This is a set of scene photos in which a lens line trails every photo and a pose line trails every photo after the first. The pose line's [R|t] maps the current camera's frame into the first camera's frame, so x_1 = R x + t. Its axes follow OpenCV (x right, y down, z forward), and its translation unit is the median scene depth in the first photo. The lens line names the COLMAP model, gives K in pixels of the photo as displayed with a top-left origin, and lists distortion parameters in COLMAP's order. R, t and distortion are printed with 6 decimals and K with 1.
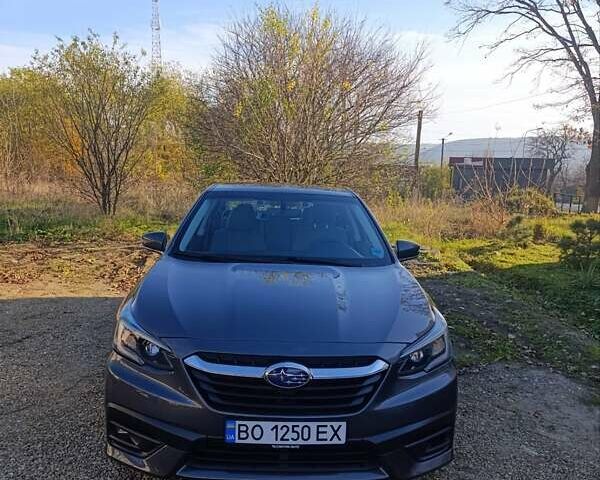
lens RADIAL K [[551.3, 0, 300.0], [0, 551.3, 240.0], [0, 0, 1]] dist [0.052588, -0.068063]
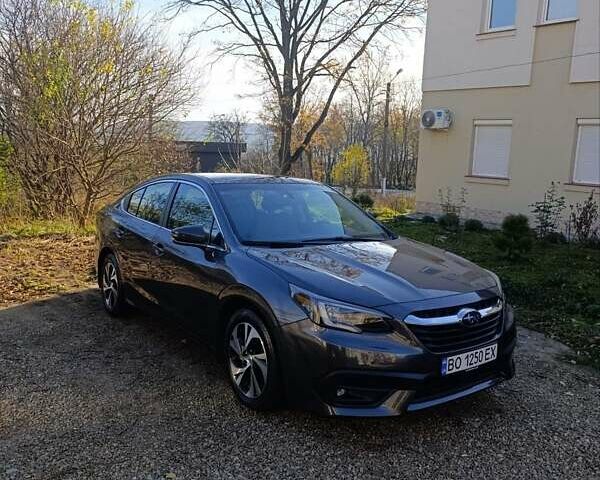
lens RADIAL K [[551.3, 0, 300.0], [0, 551.3, 240.0], [0, 0, 1]] dist [0.052588, -0.068063]
pose [[0.827458, -0.085655, 0.554957, -0.111330], [0.066976, 0.996297, 0.053910, -0.004988], [-0.557519, -0.007440, 0.830131, 0.009449]]
